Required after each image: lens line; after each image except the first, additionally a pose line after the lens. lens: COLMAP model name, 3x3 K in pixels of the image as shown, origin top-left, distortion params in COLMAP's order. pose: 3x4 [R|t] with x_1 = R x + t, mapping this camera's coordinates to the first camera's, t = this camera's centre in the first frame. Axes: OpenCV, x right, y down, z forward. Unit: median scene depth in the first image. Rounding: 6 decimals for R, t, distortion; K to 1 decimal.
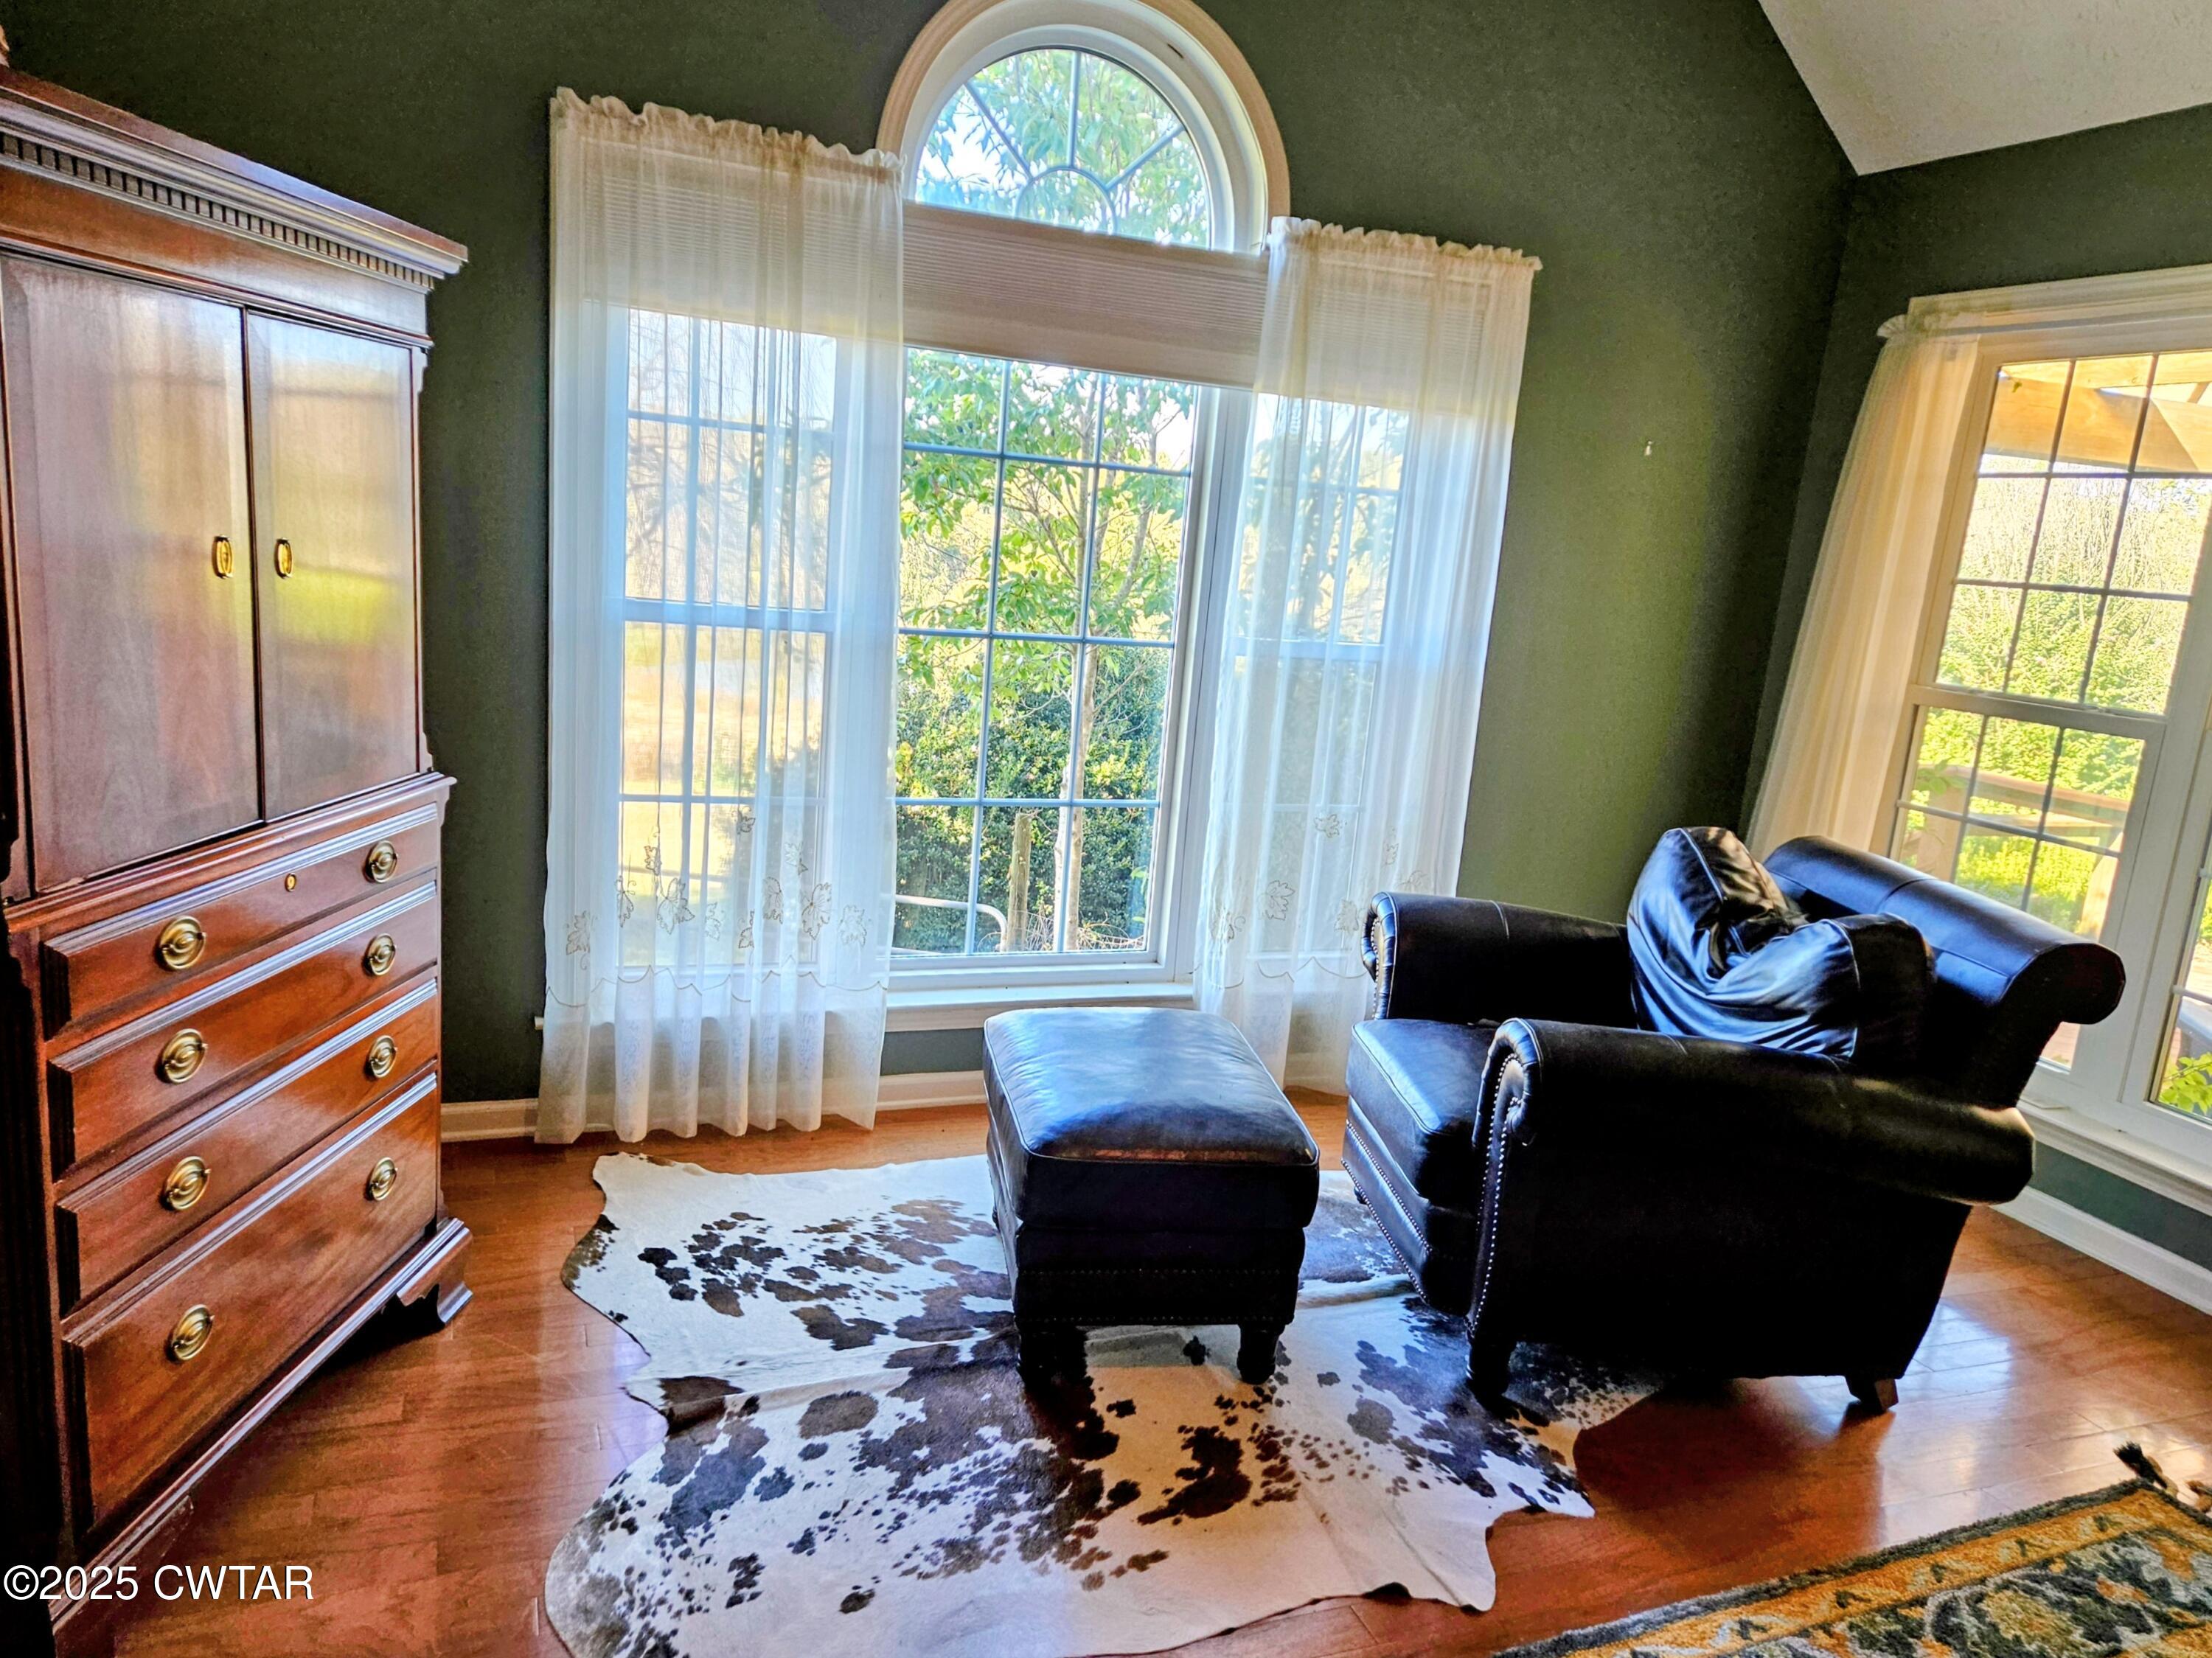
lens RADIAL K [[1546.1, 0, 1110.2], [0, 1546.1, 852.6], [0, 0, 1]] dist [0.023125, -0.003821]
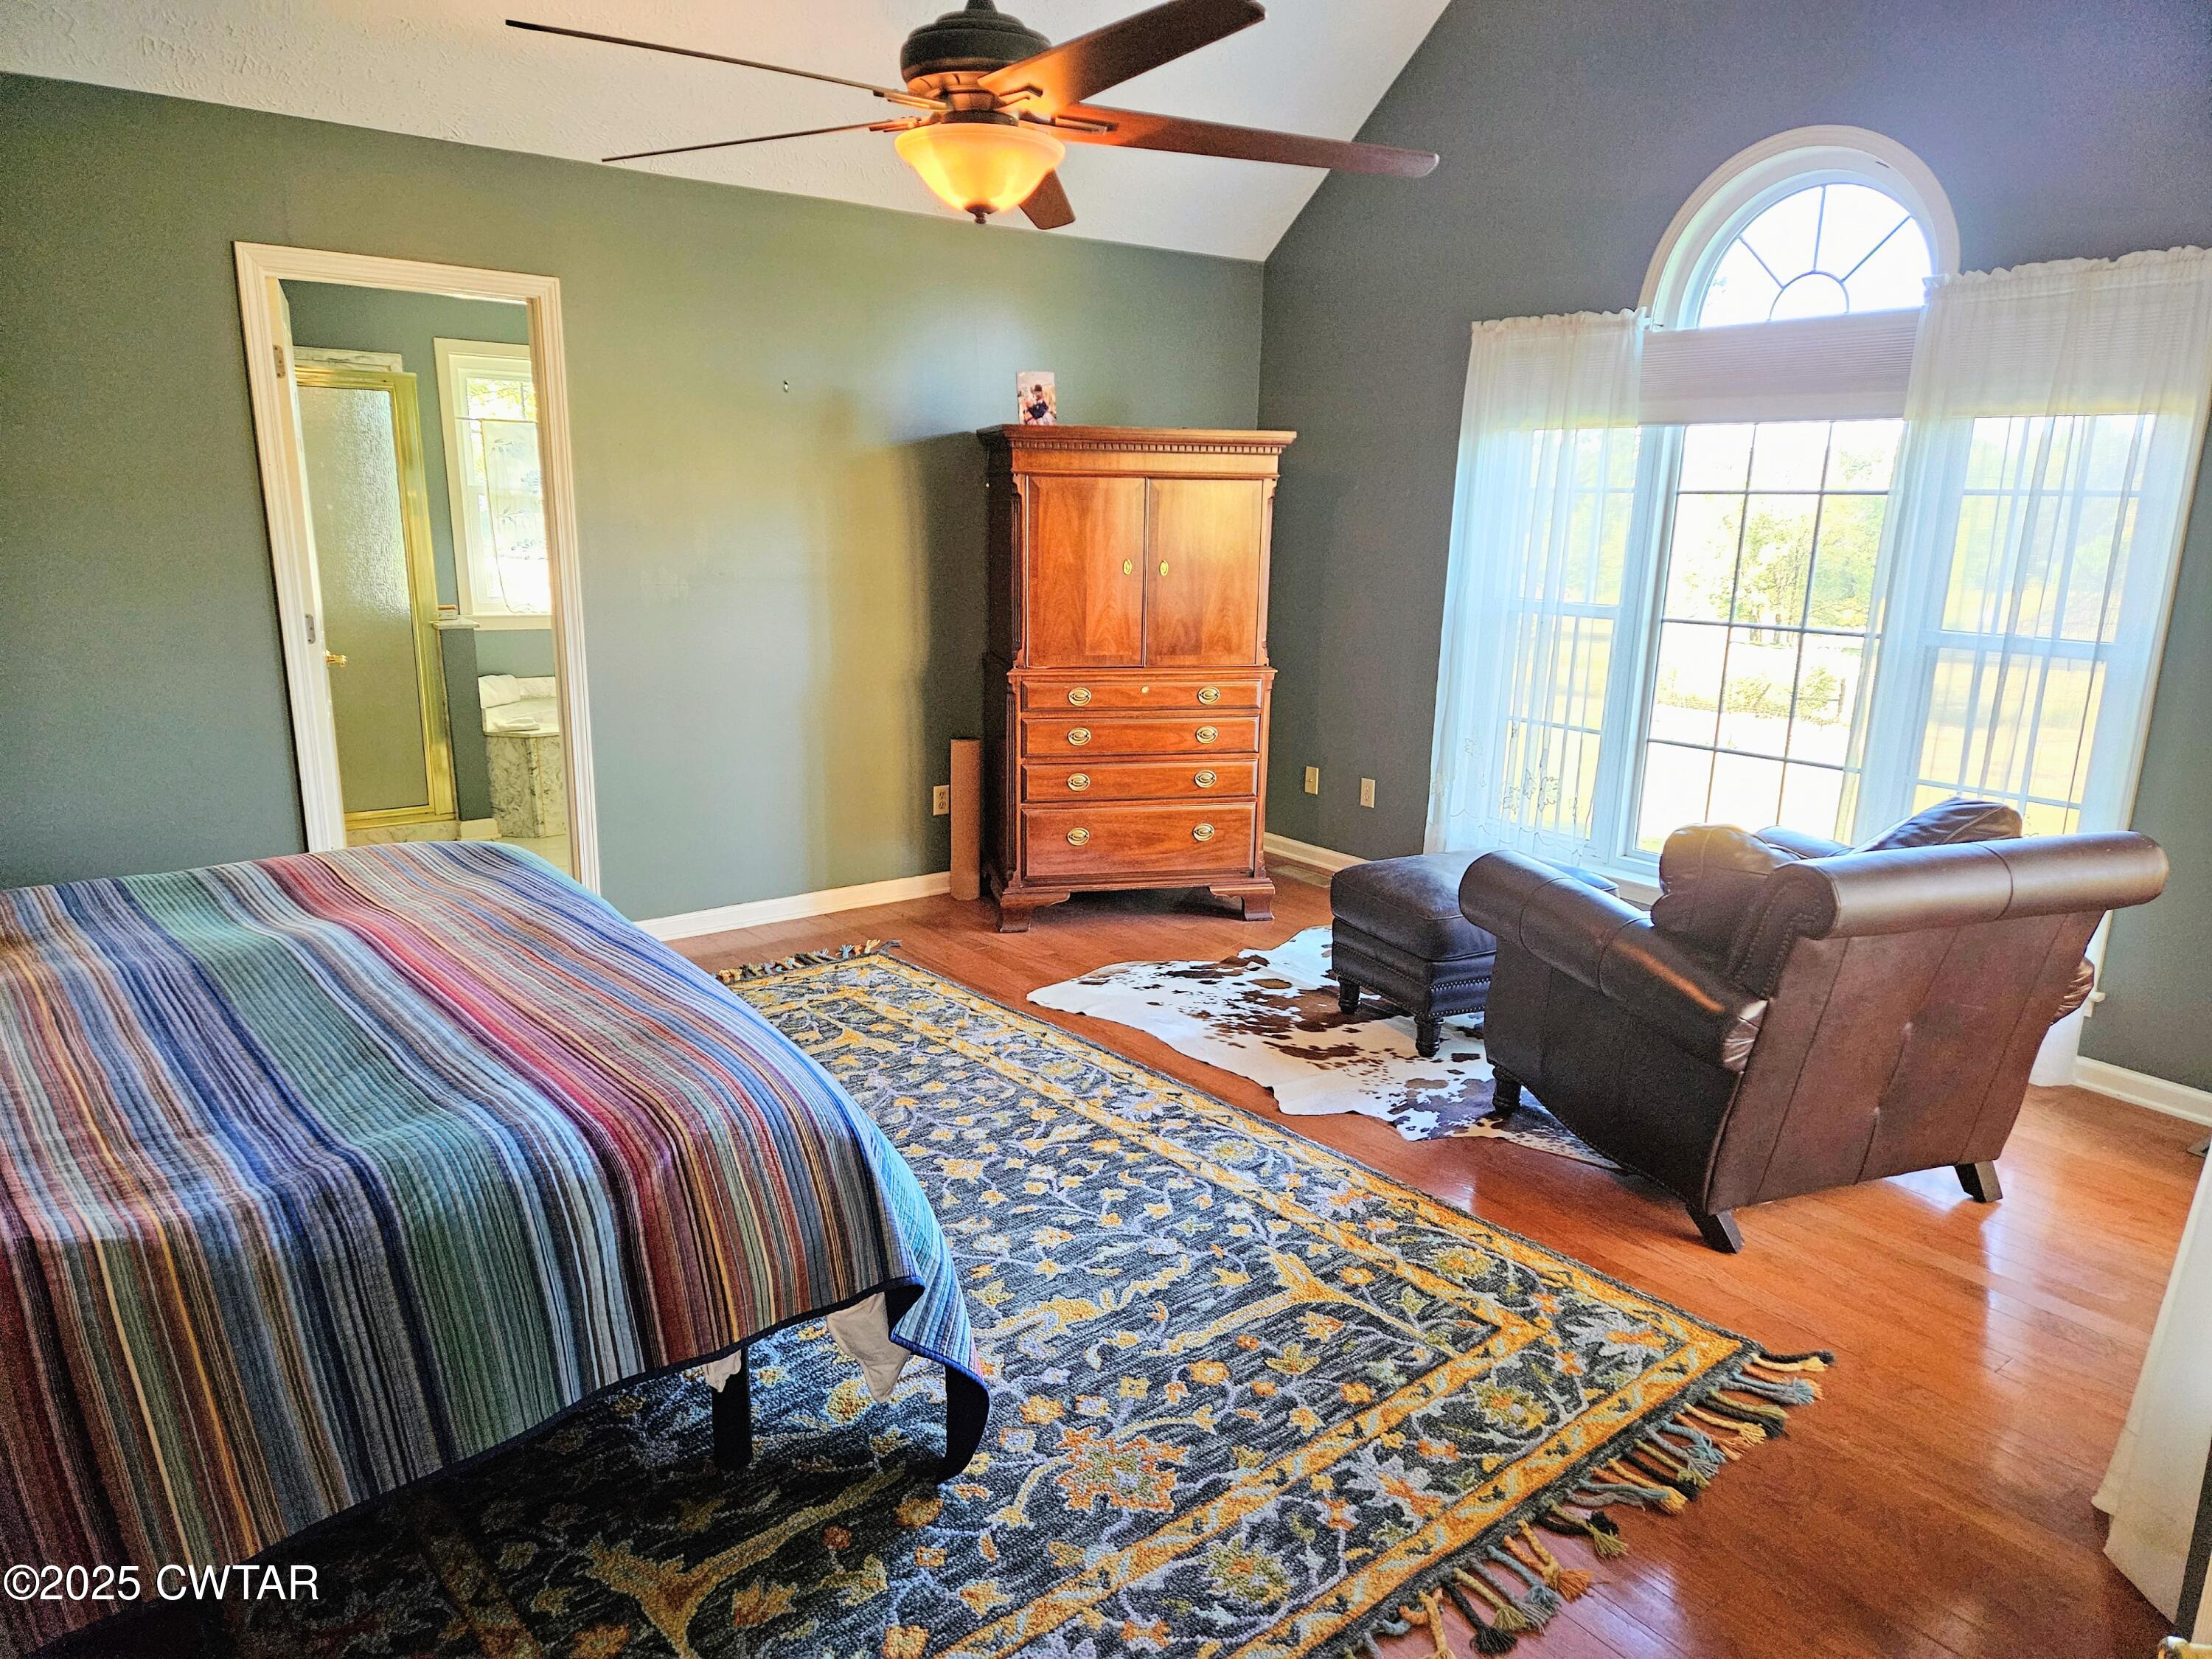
lens RADIAL K [[1462.4, 0, 1106.0], [0, 1462.4, 829.5], [0, 0, 1]] dist [0.048561, 0.000096]
pose [[0.283683, 0.146635, -0.947640, 1.611084], [-0.191981, 0.976916, 0.093694, 0.026540], [0.939504, 0.155350, 0.305286, 0.184134]]
